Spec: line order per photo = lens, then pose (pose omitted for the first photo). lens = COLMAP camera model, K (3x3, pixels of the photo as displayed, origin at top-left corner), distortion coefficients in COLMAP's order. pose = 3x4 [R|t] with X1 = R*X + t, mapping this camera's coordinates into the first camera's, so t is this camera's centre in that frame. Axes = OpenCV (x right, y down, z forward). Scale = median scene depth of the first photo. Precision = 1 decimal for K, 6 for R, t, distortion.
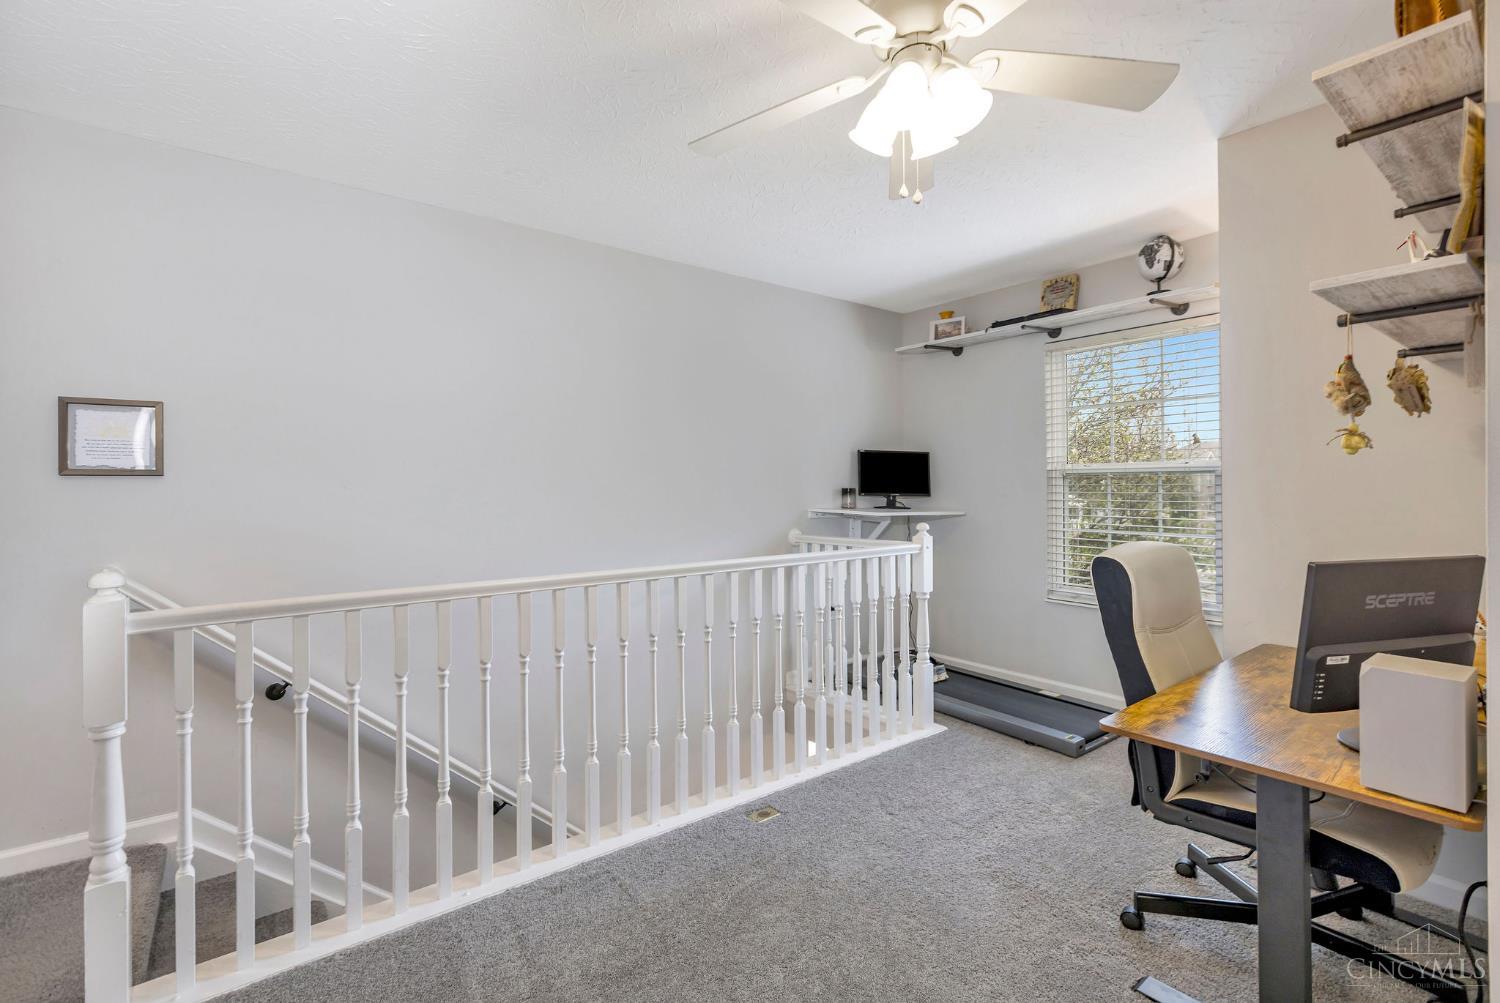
lens RADIAL K [[672.7, 0, 758.2], [0, 672.7, 483.6], [0, 0, 1]] dist [-0.000253, -0.000226]
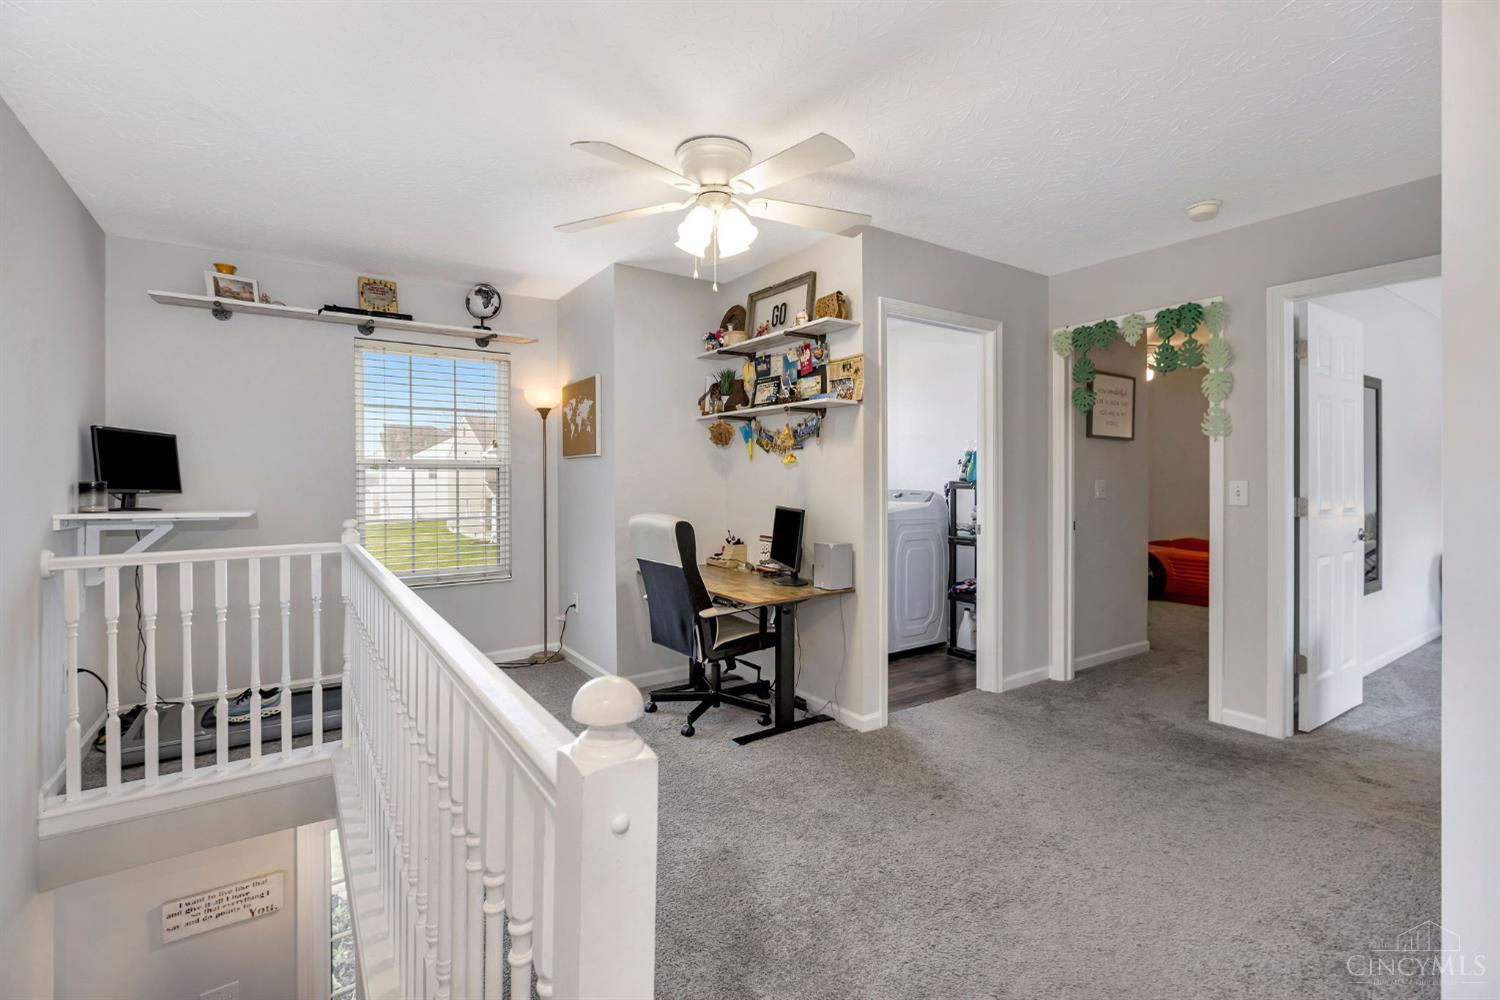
lens RADIAL K [[672.7, 0, 758.2], [0, 672.7, 482.1], [0, 0, 1]] dist [-0.000253, -0.000226]
pose [[0.049136, -0.008338, 0.998757, -0.504789], [-0.005242, 0.999949, 0.008606, -0.003245], [-0.998778, -0.005659, 0.049089, 0.316196]]
